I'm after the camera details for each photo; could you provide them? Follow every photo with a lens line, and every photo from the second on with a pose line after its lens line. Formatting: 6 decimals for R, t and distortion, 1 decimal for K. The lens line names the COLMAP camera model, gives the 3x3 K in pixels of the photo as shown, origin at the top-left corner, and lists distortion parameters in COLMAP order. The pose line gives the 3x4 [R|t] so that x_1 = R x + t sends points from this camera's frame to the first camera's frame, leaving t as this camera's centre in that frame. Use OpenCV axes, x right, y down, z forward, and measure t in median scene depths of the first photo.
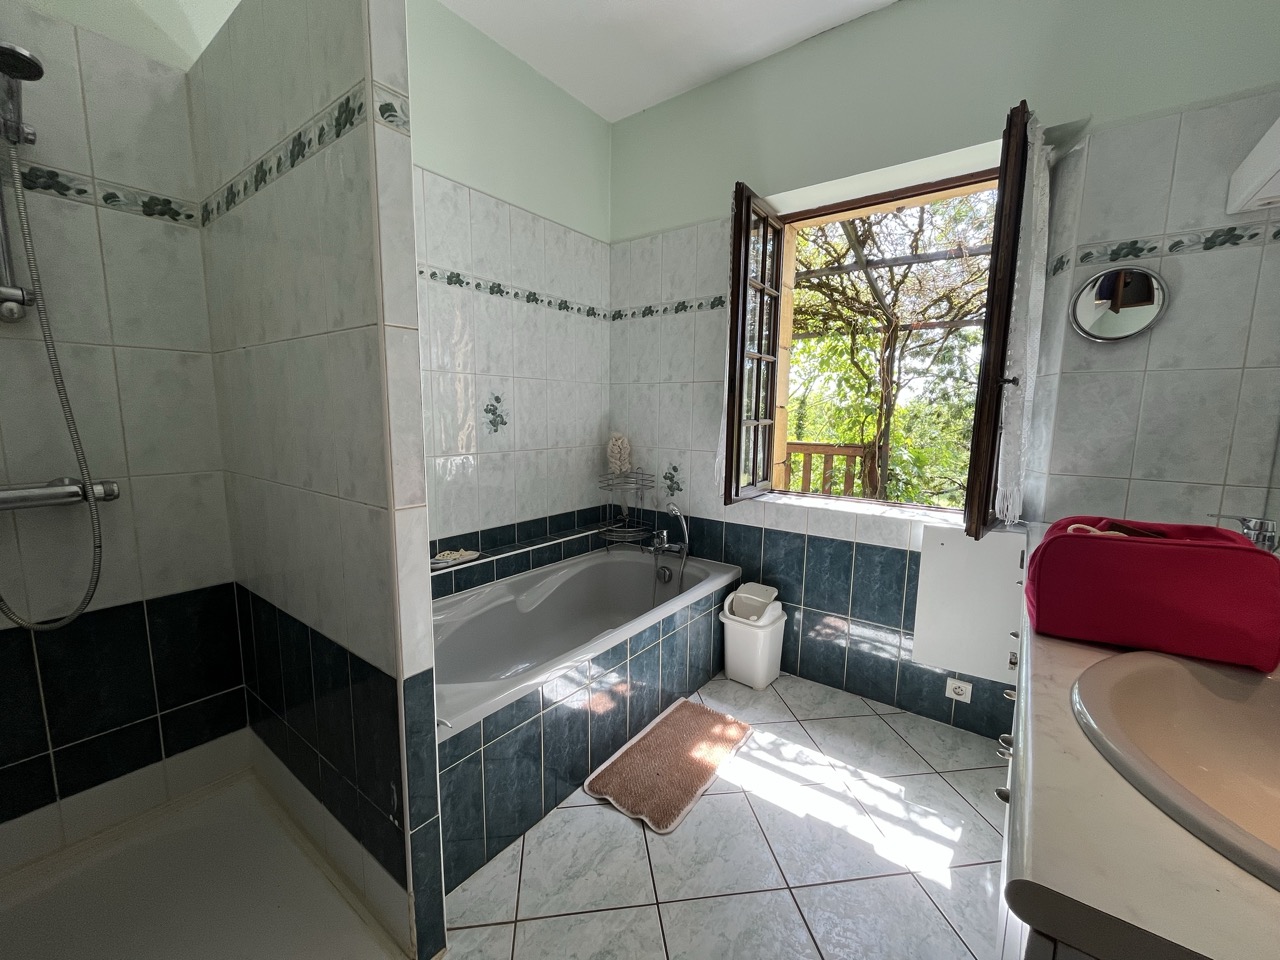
lens RADIAL K [[512.2, 0, 644.8], [0, 512.2, 483.0], [0, 0, 1]] dist [-0.003487, 0.000824]
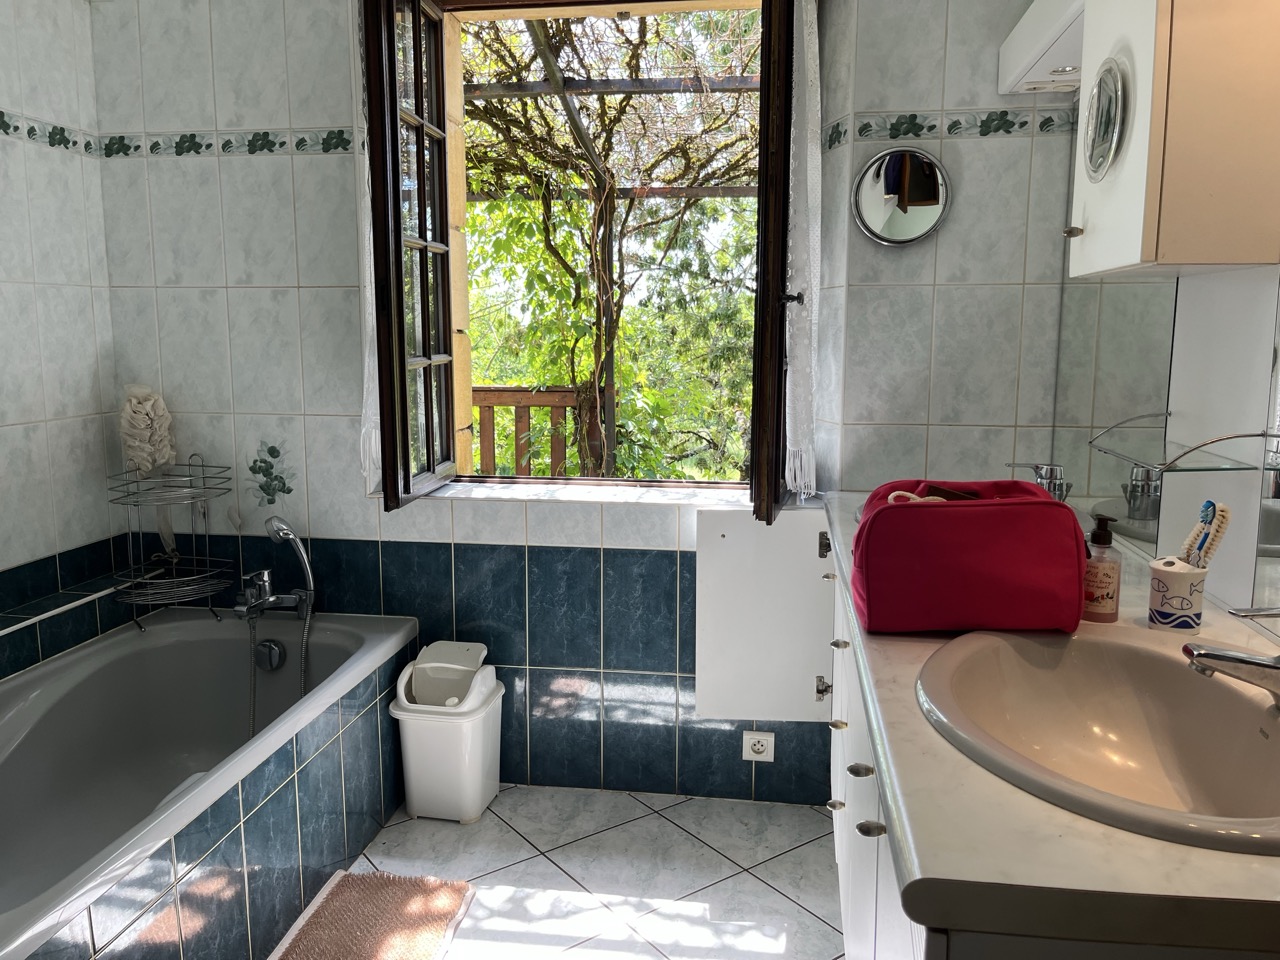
lens RADIAL K [[967.1, 0, 639.9], [0, 967.1, 473.2], [0, 0, 1]] dist [0.034807, -0.037764]
pose [[0.879622, -0.081986, 0.468555, -0.093334], [0.075334, 0.996613, 0.032959, -0.012120], [-0.469671, 0.006307, 0.882819, -0.065915]]
